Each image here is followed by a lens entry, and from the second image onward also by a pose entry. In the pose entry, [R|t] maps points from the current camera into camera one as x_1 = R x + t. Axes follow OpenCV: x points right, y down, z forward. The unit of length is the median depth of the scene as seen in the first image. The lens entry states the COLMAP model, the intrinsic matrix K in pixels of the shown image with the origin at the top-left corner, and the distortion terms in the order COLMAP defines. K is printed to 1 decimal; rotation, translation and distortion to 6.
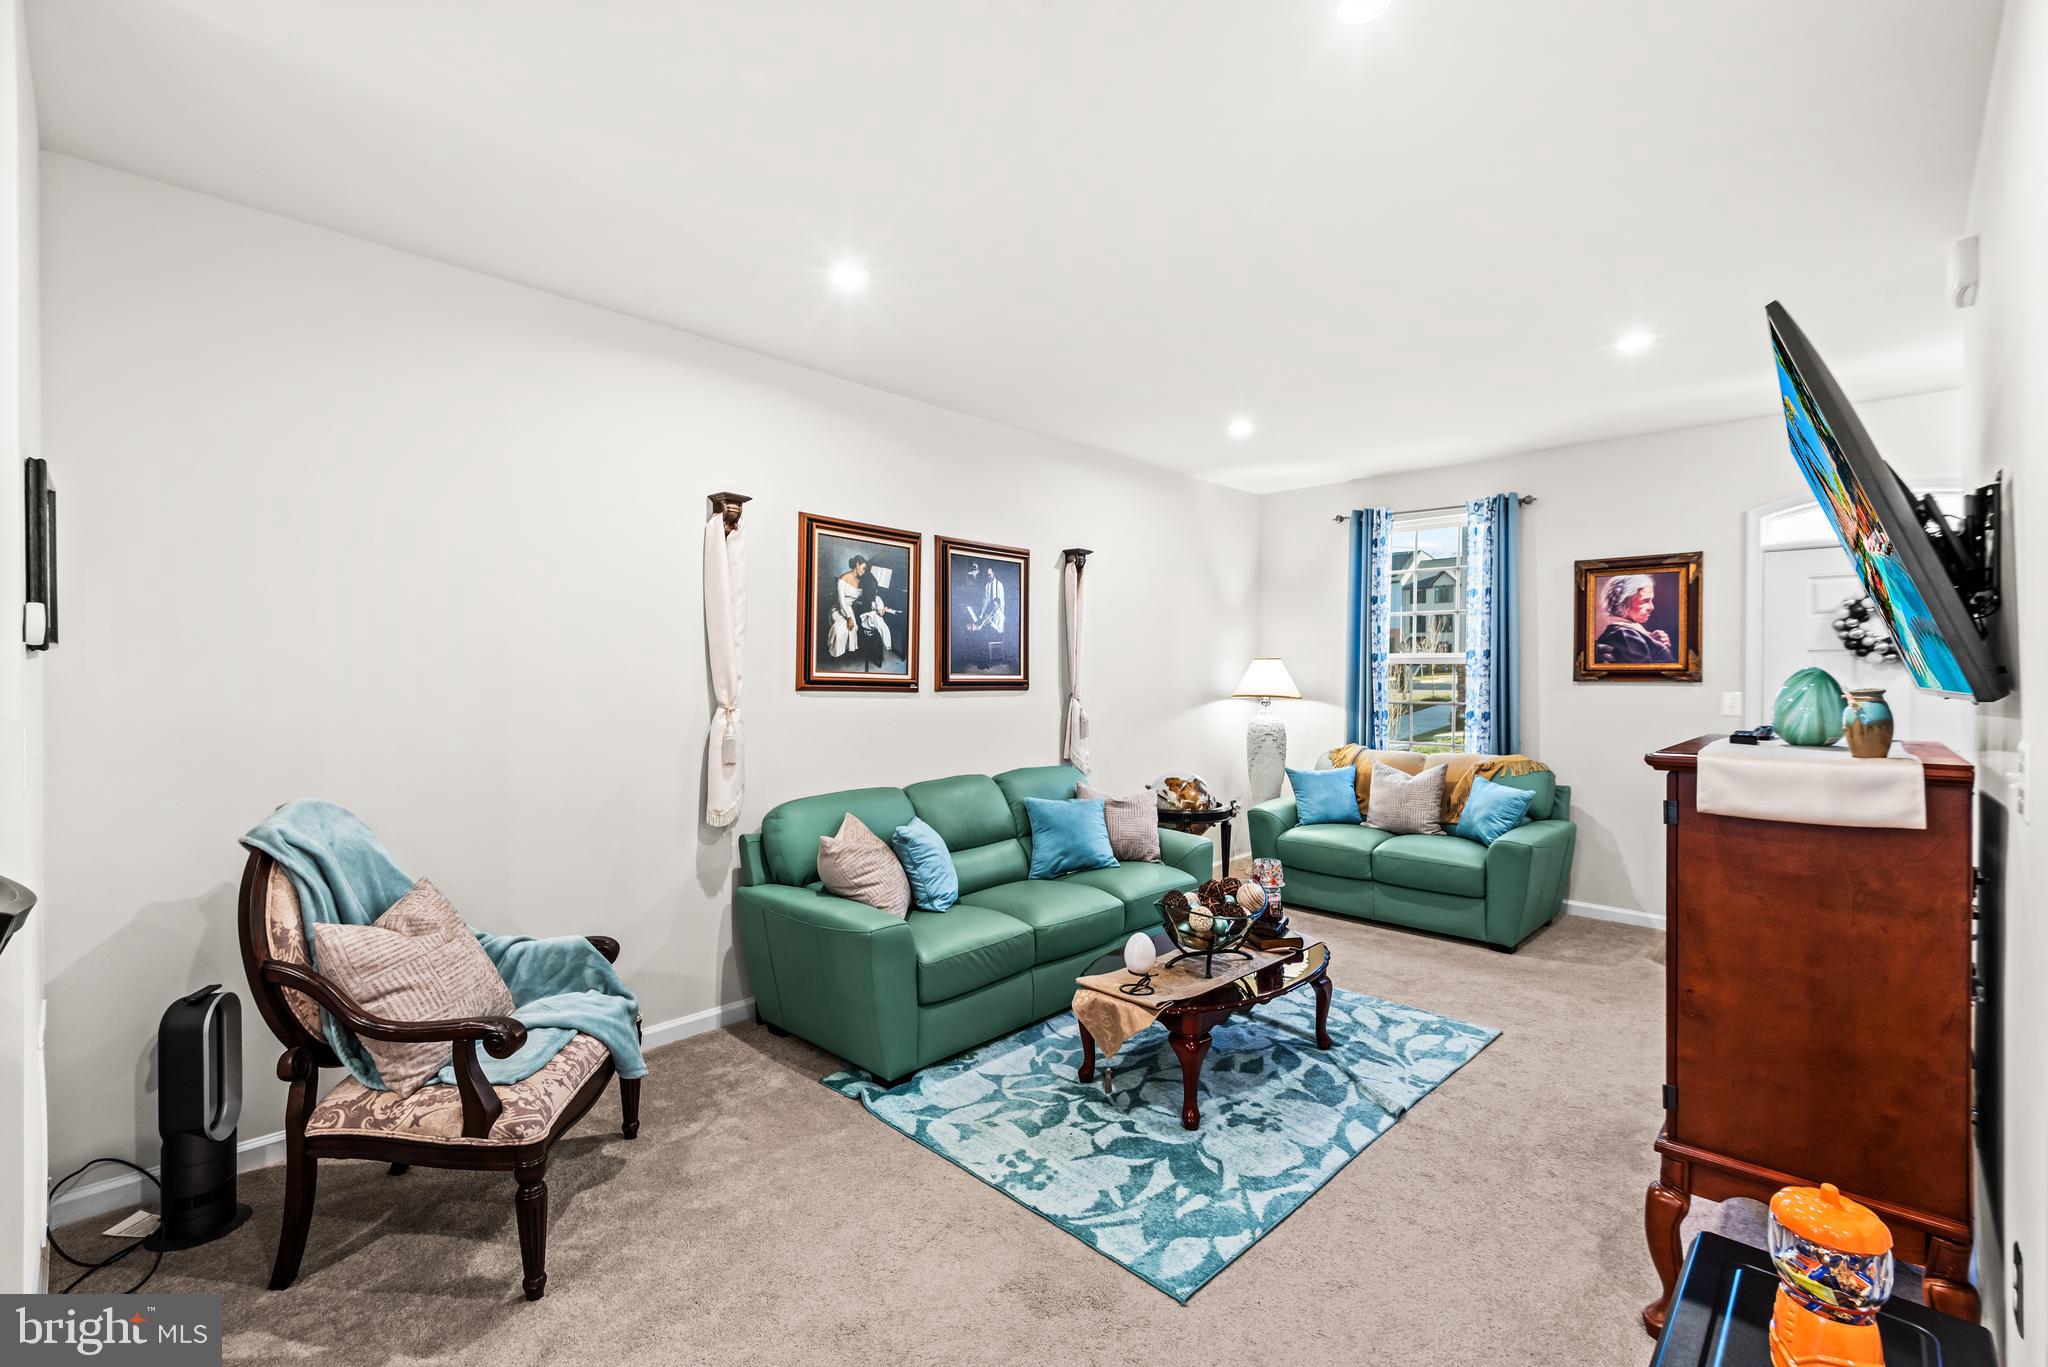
lens RADIAL K [[890.2, 0, 1024.0], [0, 890.2, 683.5], [0, 0, 1]] dist [0.020774, -0.019479]
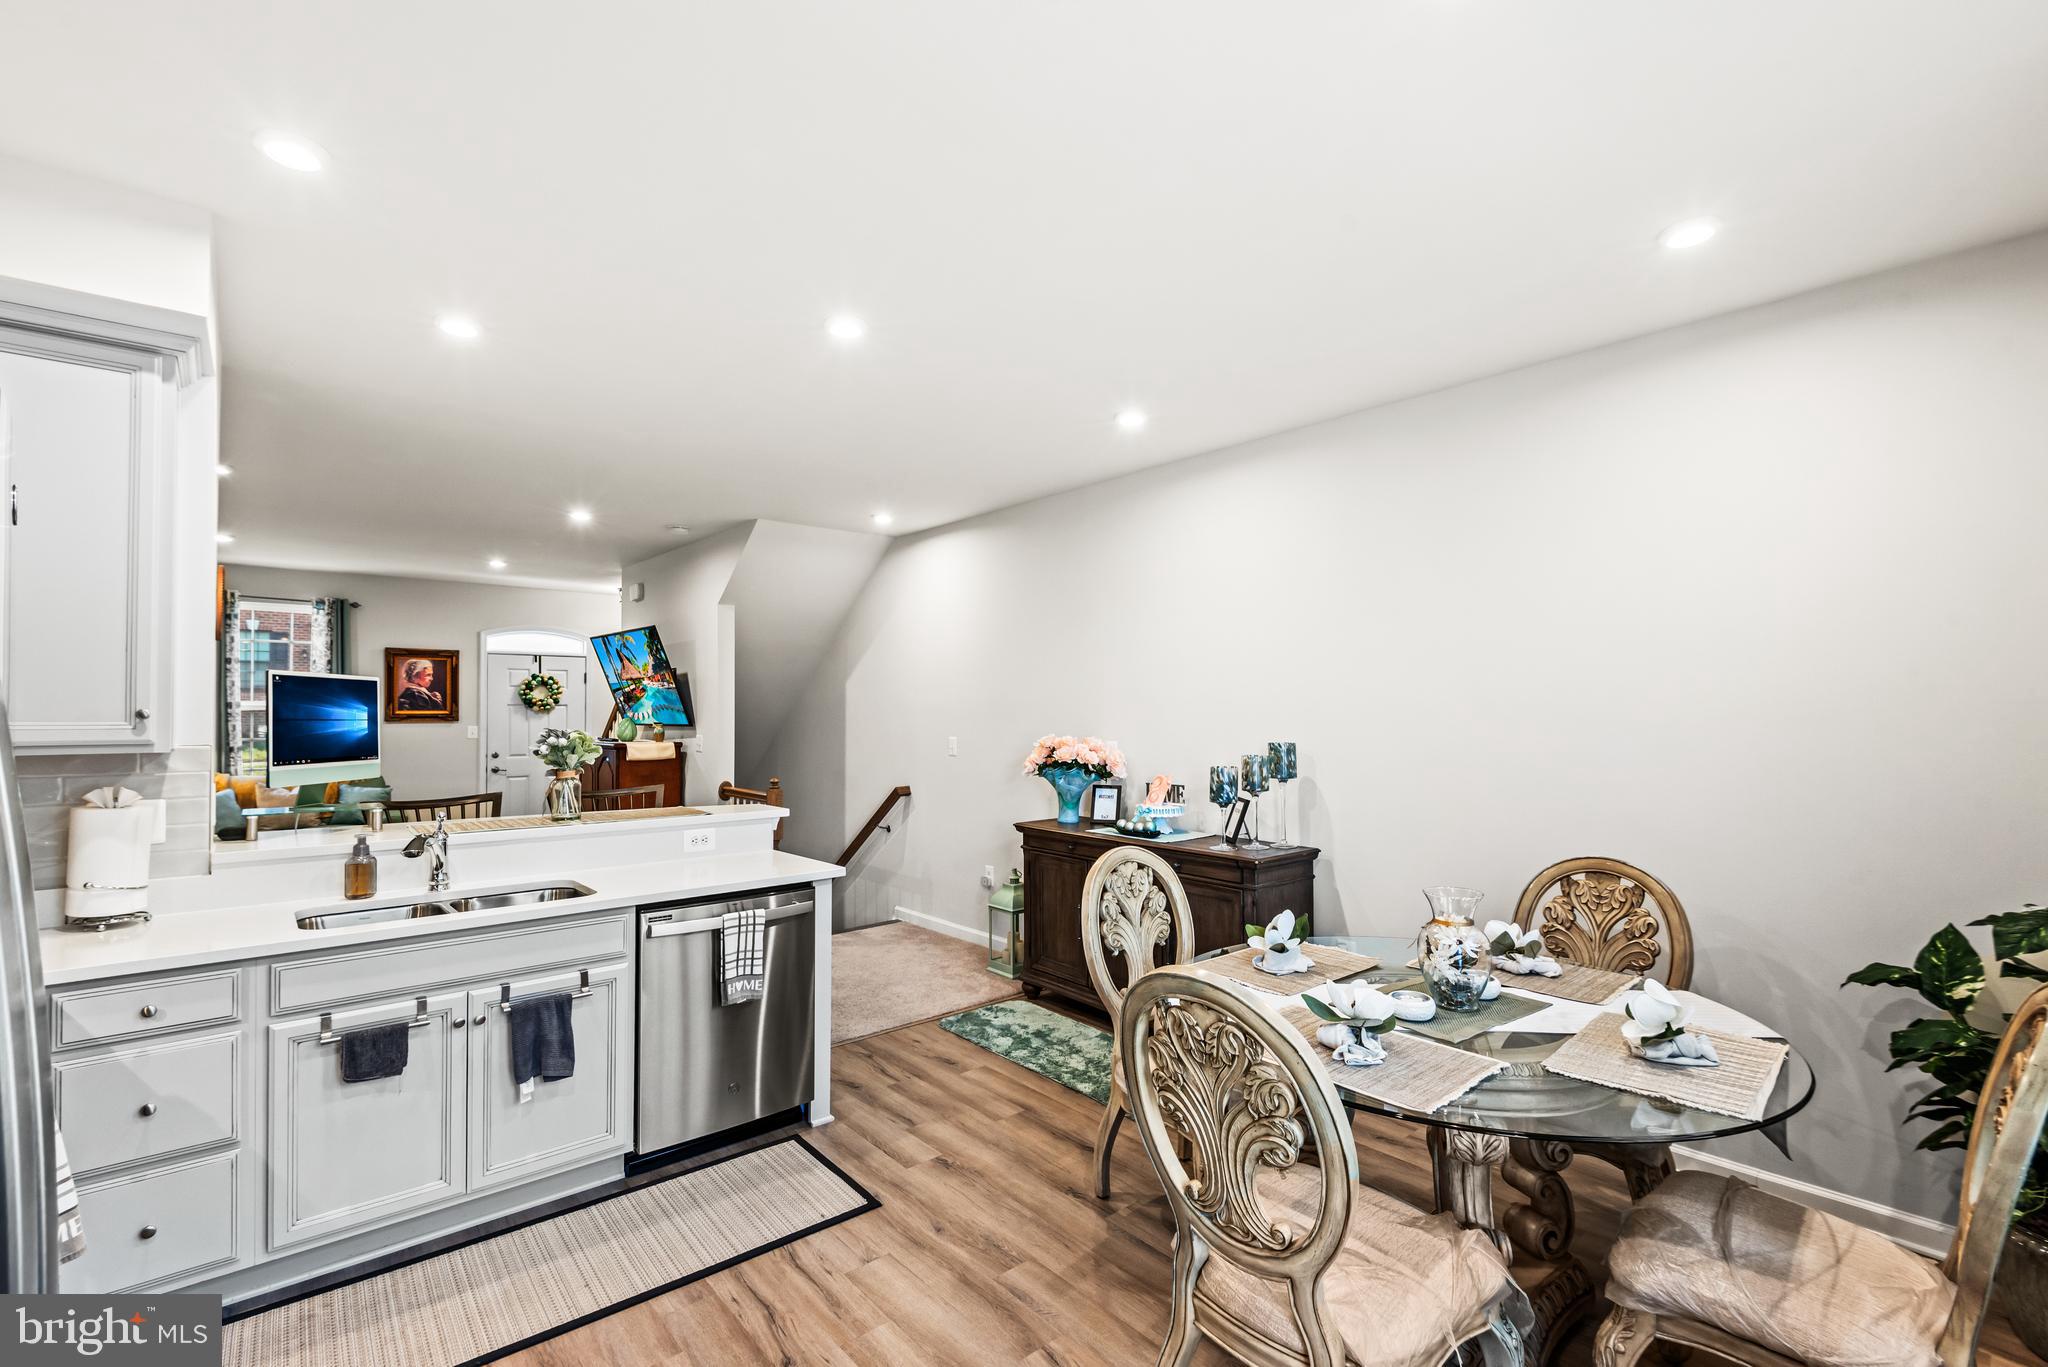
lens RADIAL K [[923.5, 0, 1020.3], [0, 923.5, 699.4], [0, 0, 1]] dist [0.020024, -0.023767]
pose [[0.108063, 0.003806, 0.994137, -0.988969], [0.009866, 0.999939, -0.004900, -0.024214], [-0.994095, 0.010338, 0.108019, -0.349049]]
